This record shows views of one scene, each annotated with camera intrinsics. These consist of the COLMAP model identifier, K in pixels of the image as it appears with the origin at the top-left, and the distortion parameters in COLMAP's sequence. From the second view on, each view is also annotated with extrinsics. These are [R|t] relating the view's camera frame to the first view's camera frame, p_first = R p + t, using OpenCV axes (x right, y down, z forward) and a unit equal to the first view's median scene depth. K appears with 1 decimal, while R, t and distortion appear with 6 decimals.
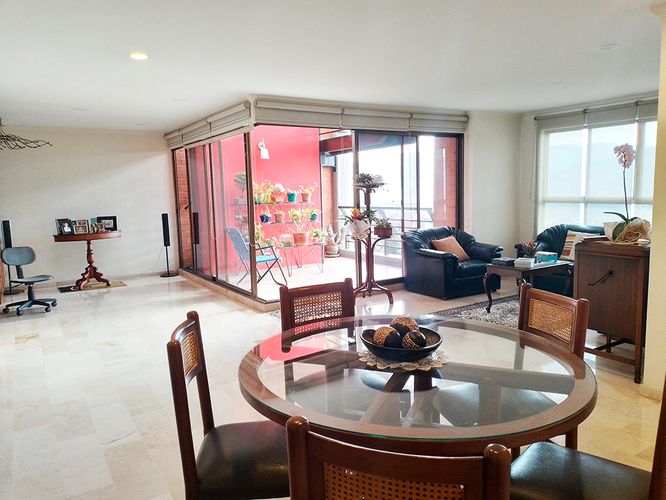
lens RADIAL K [[495.2, 0, 334.7], [0, 495.2, 255.7], [0, 0, 1]] dist [0.058527, -0.081426]
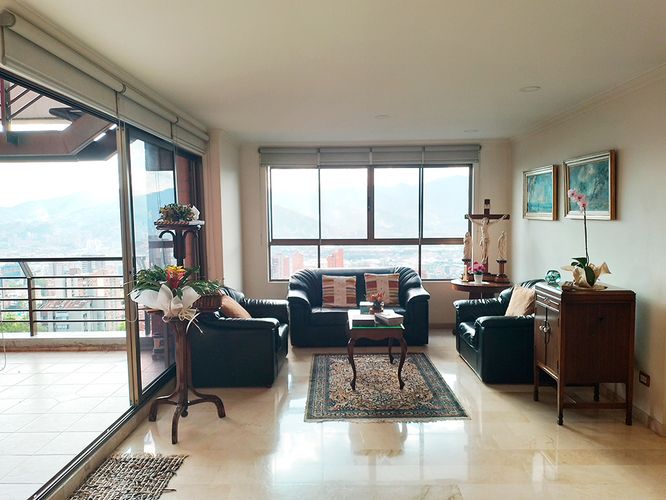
lens RADIAL K [[495.2, 0, 335.9], [0, 495.2, 252.7], [0, 0, 1]] dist [0.058527, -0.081426]
pose [[0.543248, -0.039969, 0.838621, -0.250285], [0.106345, 0.994097, -0.021510, -0.060139], [-0.832810, 0.100868, 0.544291, 0.412062]]
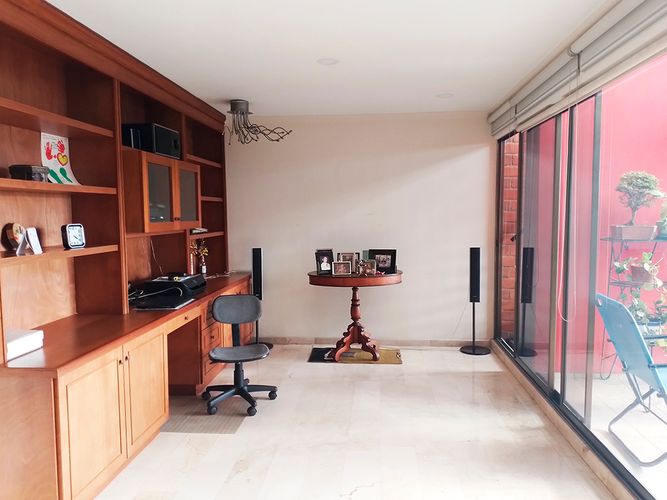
lens RADIAL K [[496.0, 0, 332.6], [0, 496.0, 253.8], [0, 0, 1]] dist [0.058527, -0.081426]
pose [[0.789093, 0.066184, -0.610698, -0.121781], [-0.086640, 0.996232, -0.003983, -0.065095], [0.608133, 0.056054, 0.791854, 0.463926]]
